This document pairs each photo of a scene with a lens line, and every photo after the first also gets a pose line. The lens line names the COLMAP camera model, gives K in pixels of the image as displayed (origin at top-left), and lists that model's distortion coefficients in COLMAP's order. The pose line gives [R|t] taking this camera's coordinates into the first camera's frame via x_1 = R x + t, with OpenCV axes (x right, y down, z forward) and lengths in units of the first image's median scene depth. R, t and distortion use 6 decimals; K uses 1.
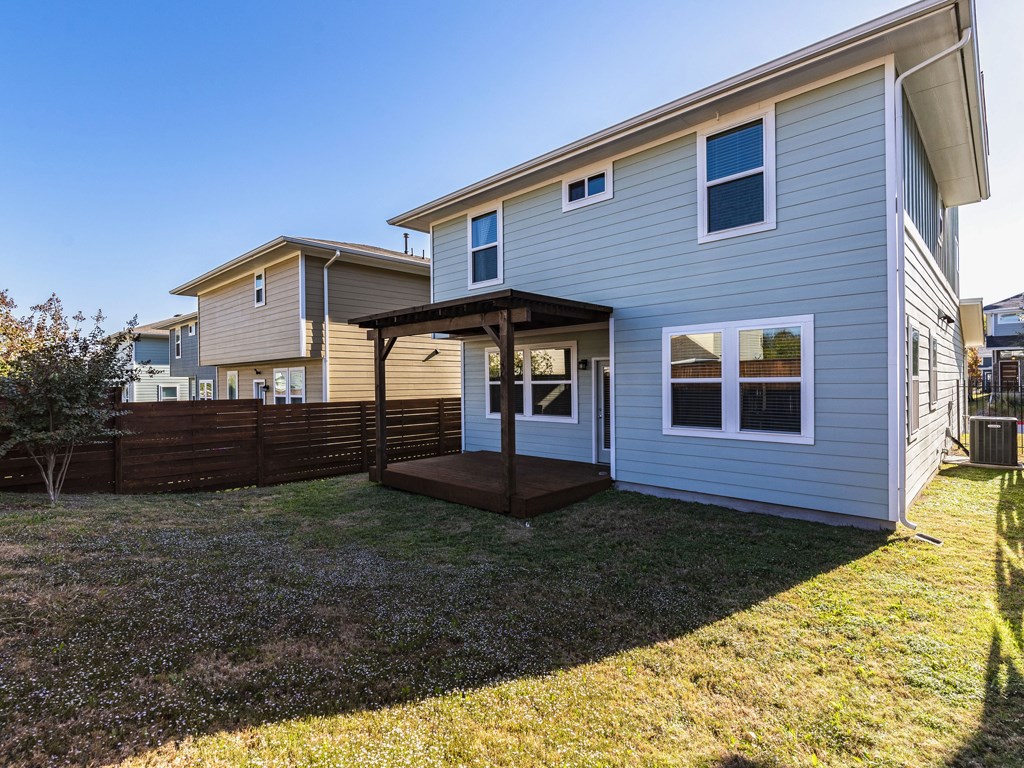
lens RADIAL K [[497.9, 0, 515.5], [0, 497.9, 386.2], [0, 0, 1]] dist [0.000912, -0.001196]
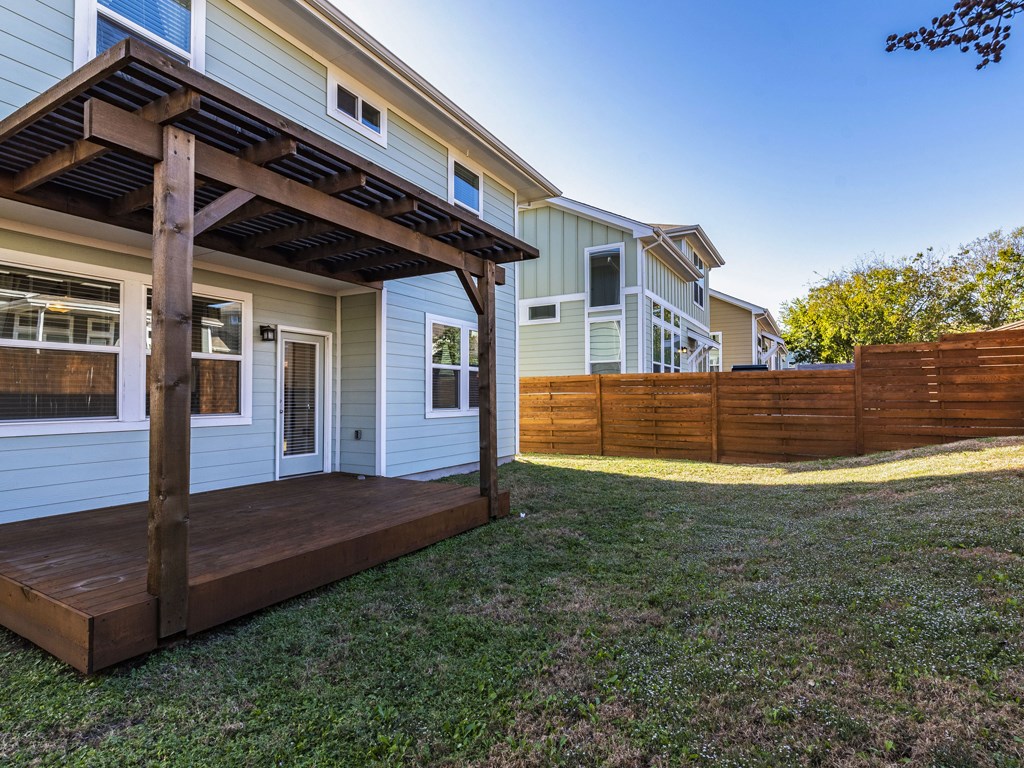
lens RADIAL K [[523.1, 0, 512.0], [0, 523.1, 384.0], [0, 0, 1]] dist [-0.001002, -0.000409]
pose [[-0.212030, 0.019691, 0.977065, -0.745368], [-0.000564, 0.999794, -0.020271, 0.045761], [-0.977263, -0.004849, -0.211975, 1.010057]]
